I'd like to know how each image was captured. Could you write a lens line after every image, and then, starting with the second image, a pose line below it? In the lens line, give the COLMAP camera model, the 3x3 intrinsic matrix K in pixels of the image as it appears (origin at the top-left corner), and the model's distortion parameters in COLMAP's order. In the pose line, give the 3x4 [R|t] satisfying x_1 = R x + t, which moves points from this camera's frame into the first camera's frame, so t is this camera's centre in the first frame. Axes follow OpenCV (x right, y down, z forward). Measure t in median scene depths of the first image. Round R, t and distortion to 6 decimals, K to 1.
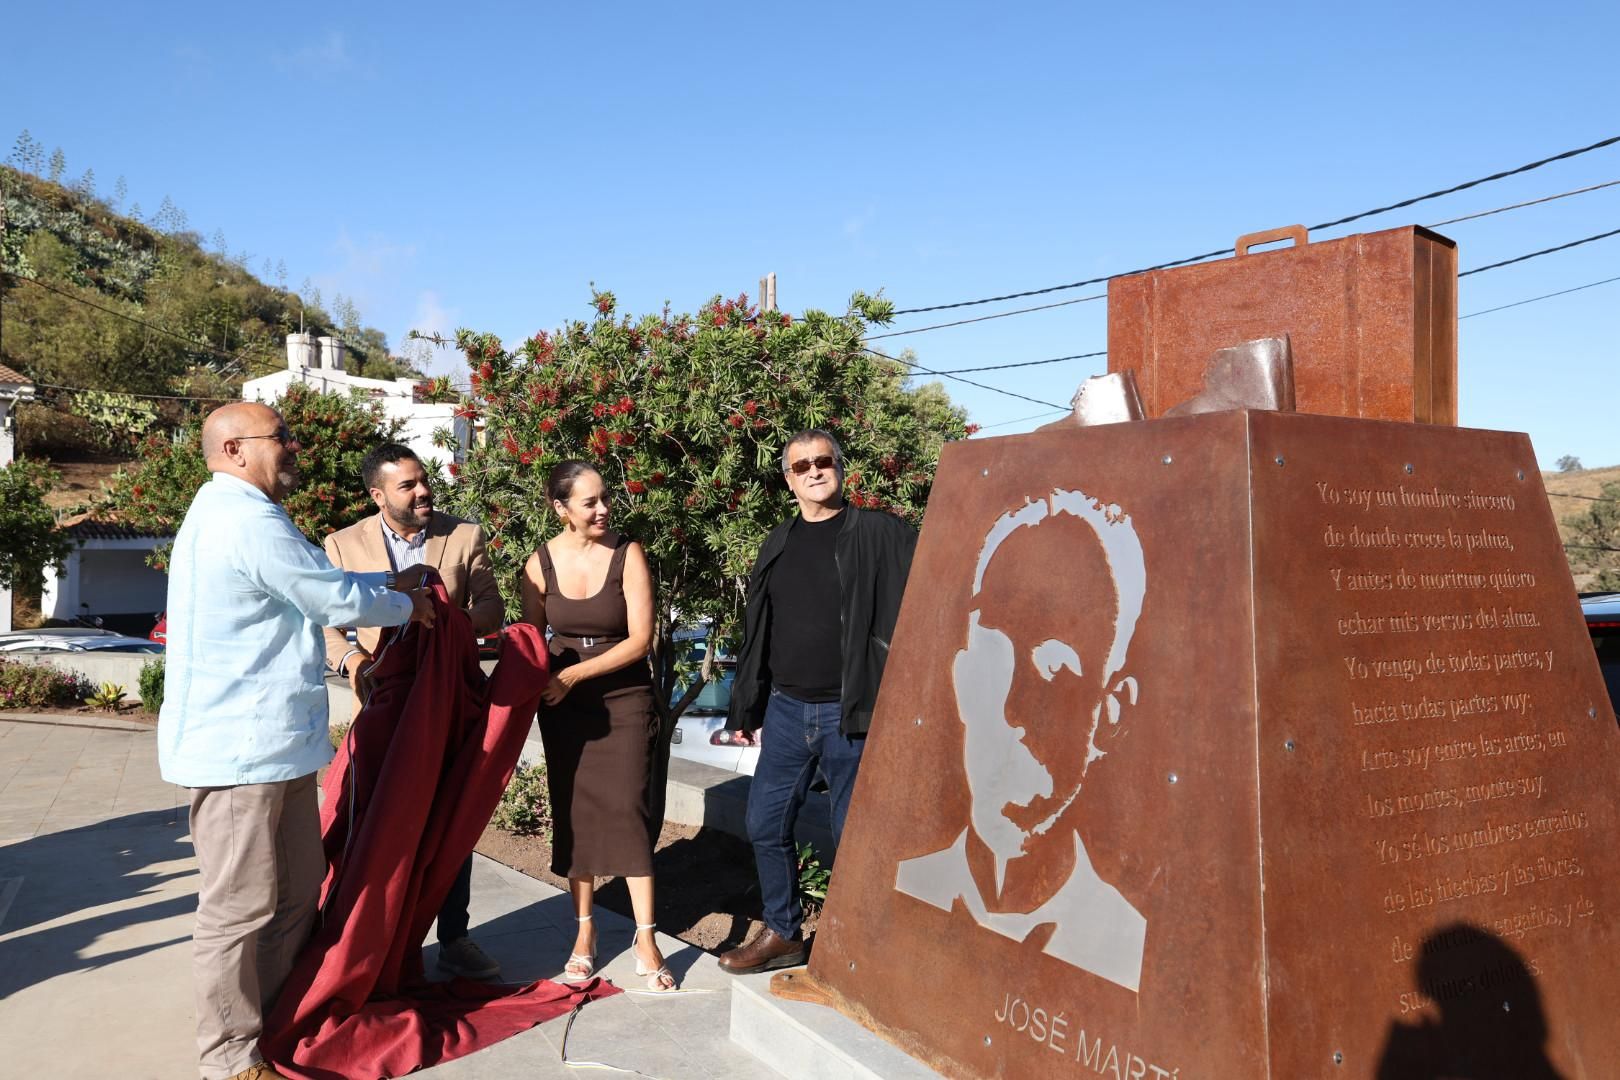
lens RADIAL K [[1220.5, 0, 784.8], [0, 1220.5, 518.0], [0, 0, 1]] dist [-0.004601, 0.059261]
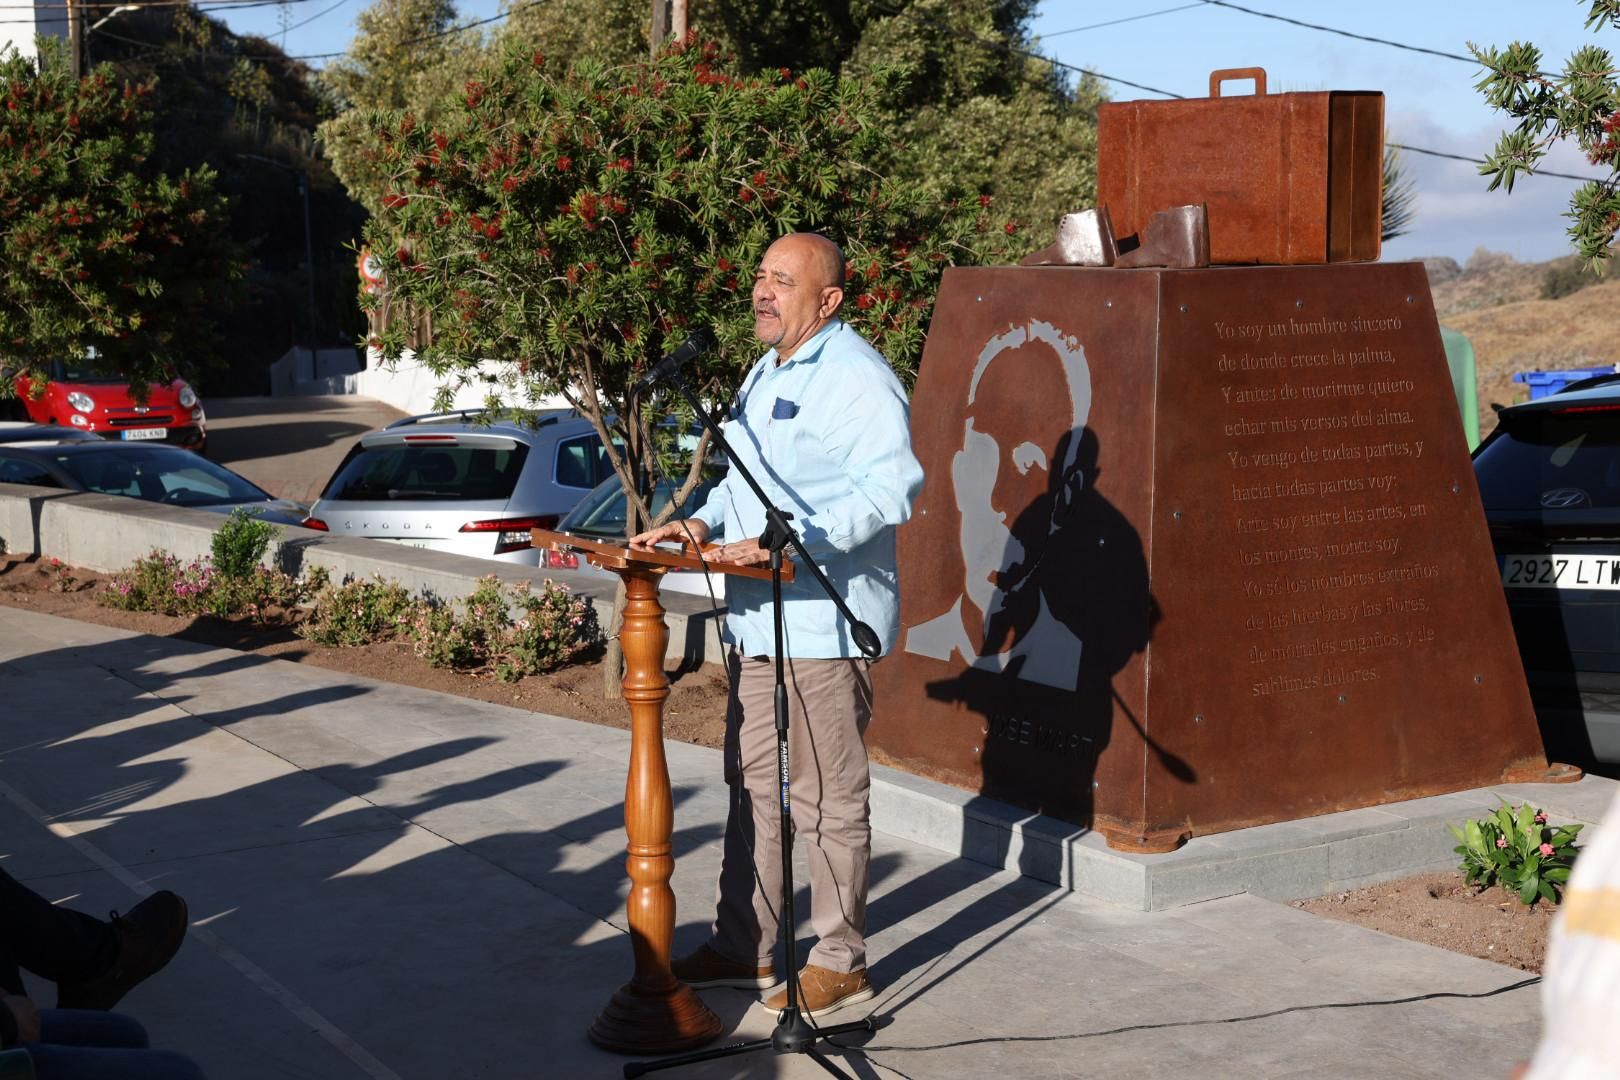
lens RADIAL K [[2589.9, 0, 804.9], [0, 2589.9, 528.3], [0, 0, 1]] dist [0.186547, 0.000000]
pose [[0.998775, -0.021178, 0.044712, -0.129773], [0.014528, 0.989454, 0.144120, -0.199119], [-0.047293, -0.143294, 0.988550, -1.629958]]
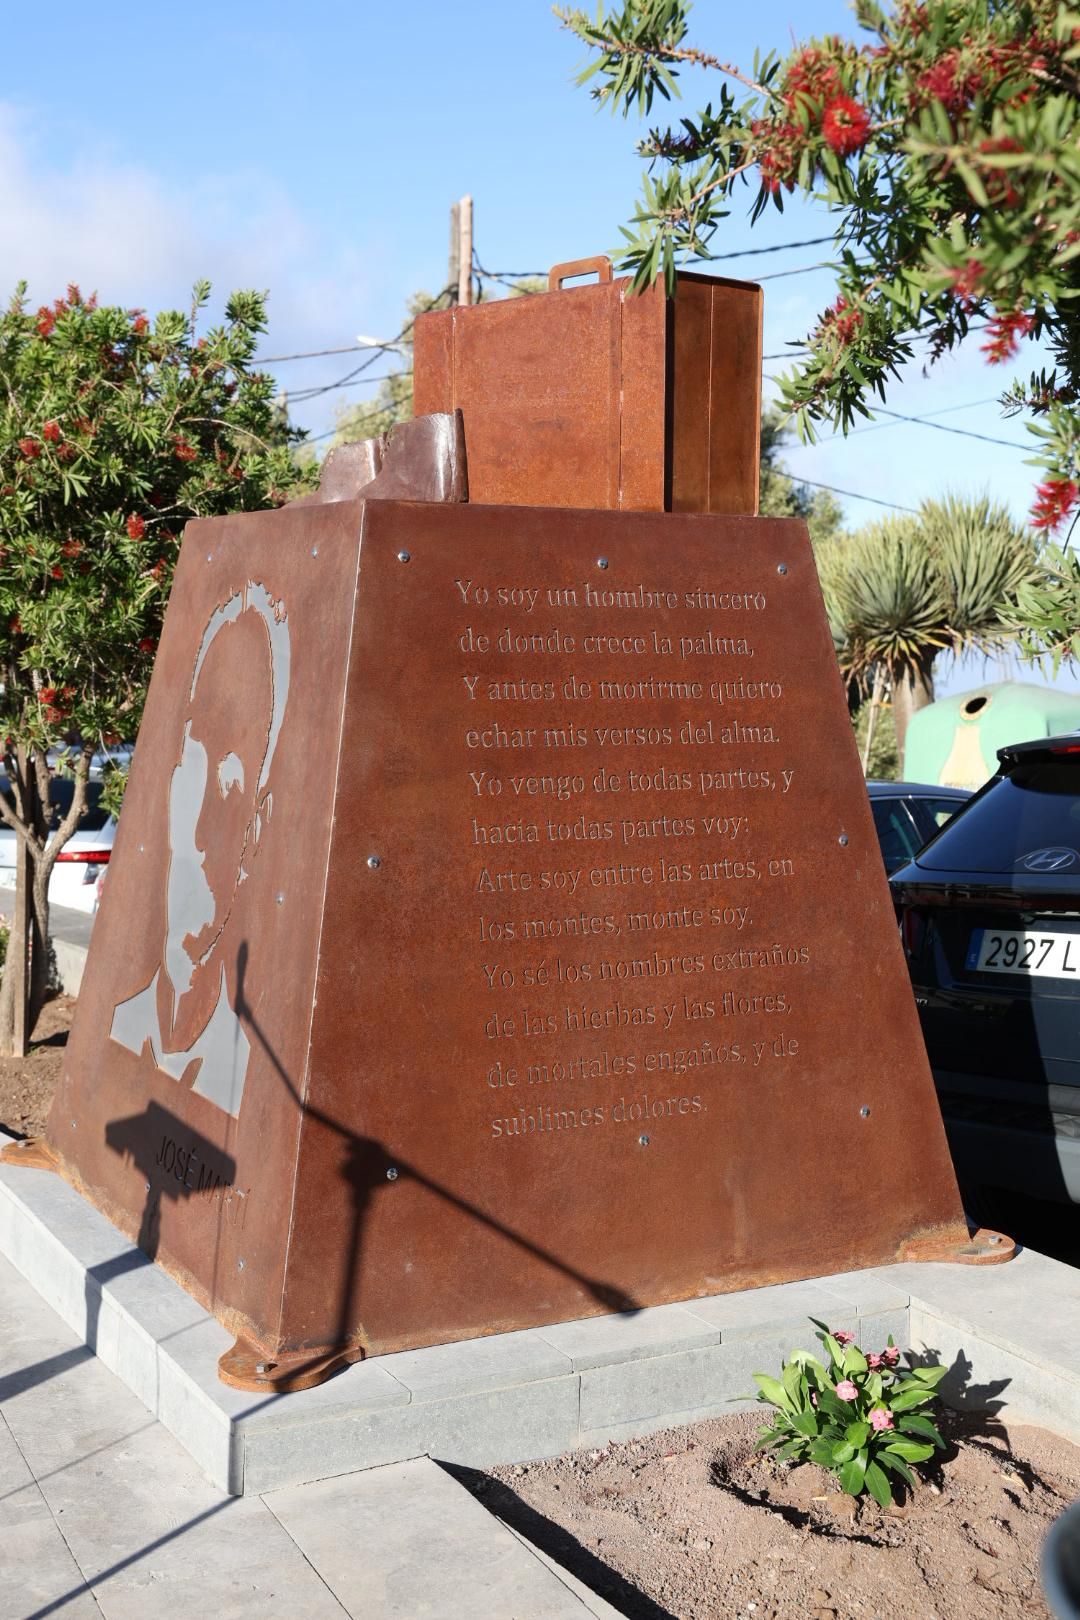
lens RADIAL K [[1967.0, 0, 531.1], [0, 1967.0, 805.1], [0, 0, 1]] dist [0.059462, 0.000000]
pose [[0.999493, 0.010938, -0.029887, 0.476700], [-0.007529, 0.993696, 0.111858, -0.024288], [0.030922, -0.111576, 0.993275, -0.416434]]
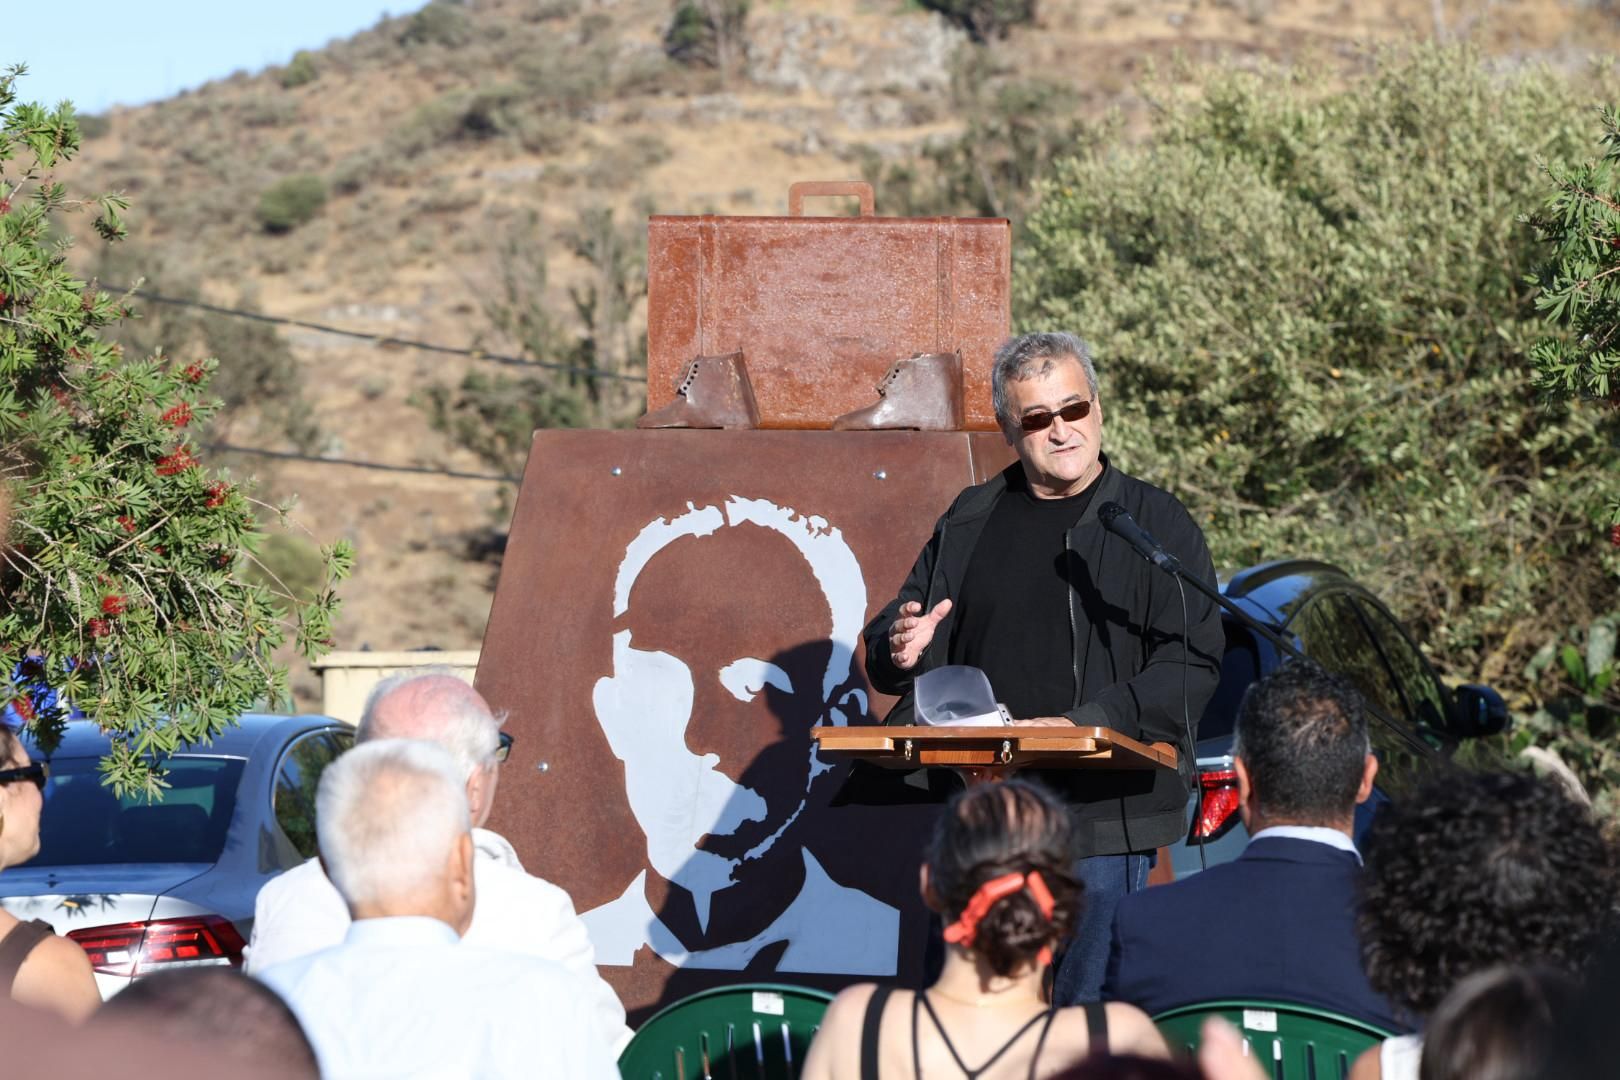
lens RADIAL K [[5048.1, 0, 827.6], [0, 5048.1, 547.4], [0, 0, 1]] dist [0.394370, 0.000000]
pose [[0.725734, -0.017729, 0.687747, -2.399595], [-0.017057, 0.998897, 0.043750, -0.156366], [-0.687764, -0.043482, 0.724631, -1.852089]]
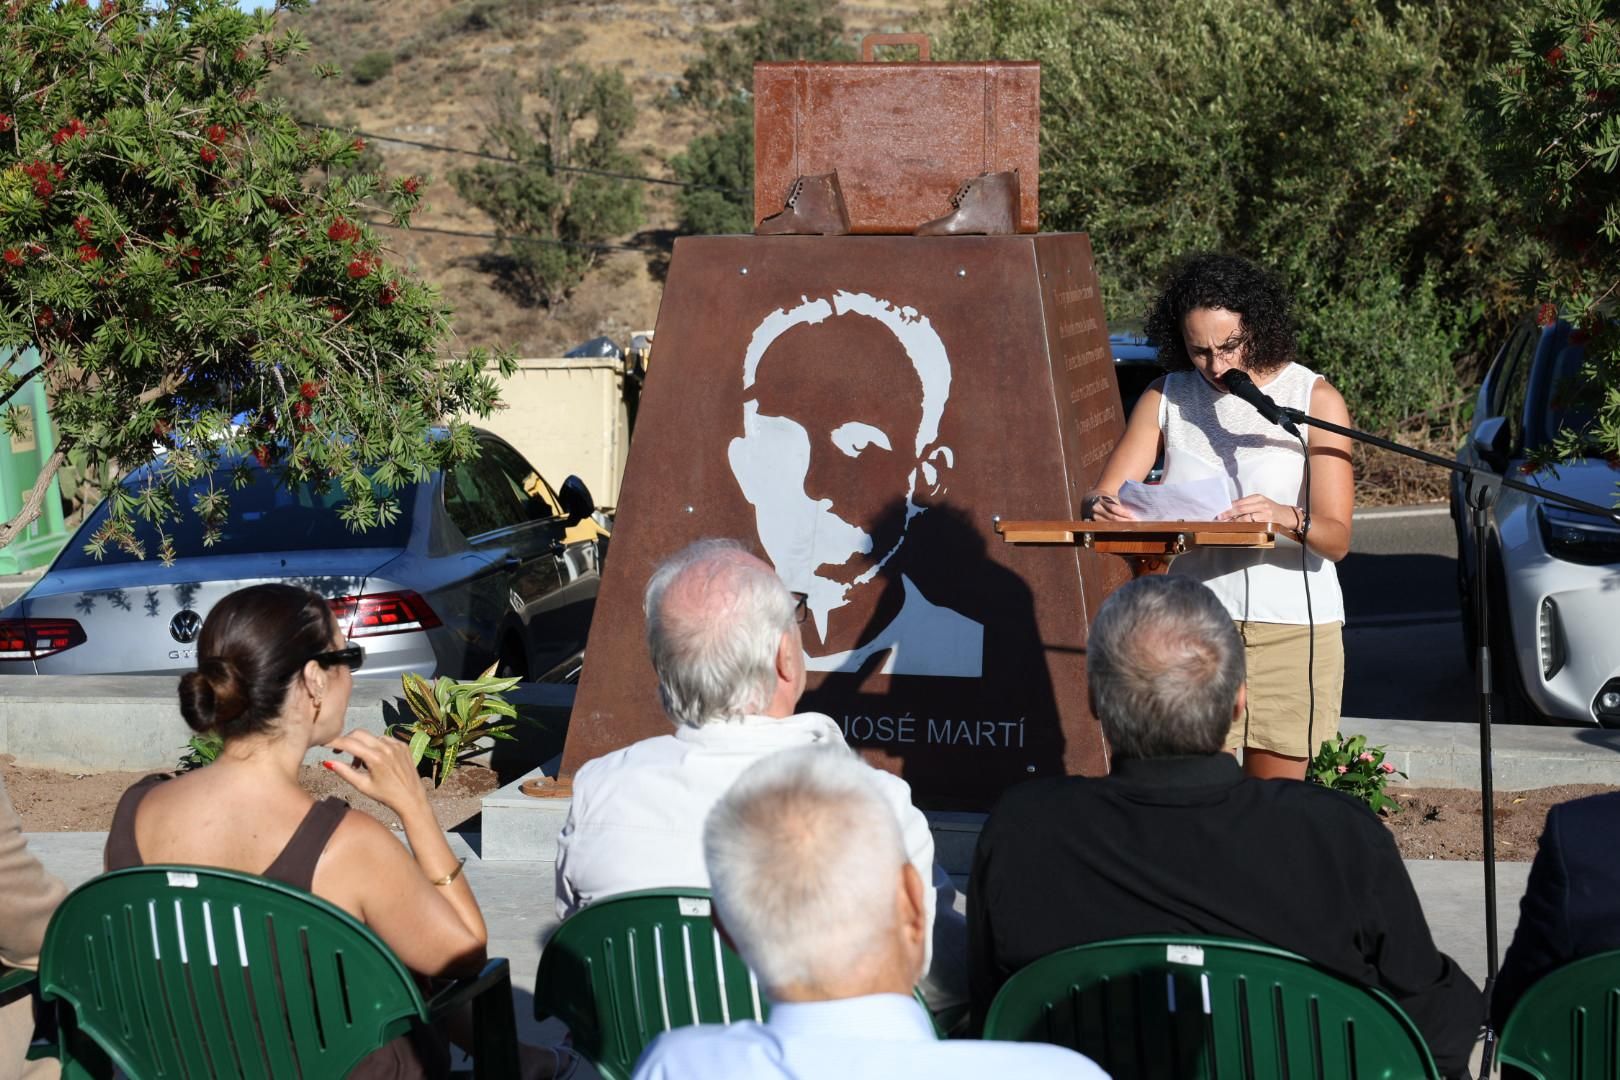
lens RADIAL K [[2775.6, 0, 818.0], [0, 2775.6, 533.3], [0, 0, 1]] dist [0.197216, 0.000000]
pose [[0.689923, -0.094748, 0.717656, -1.717153], [-0.010130, 0.990036, 0.140447, -0.167820], [-0.723812, -0.104168, 0.682089, -0.800681]]
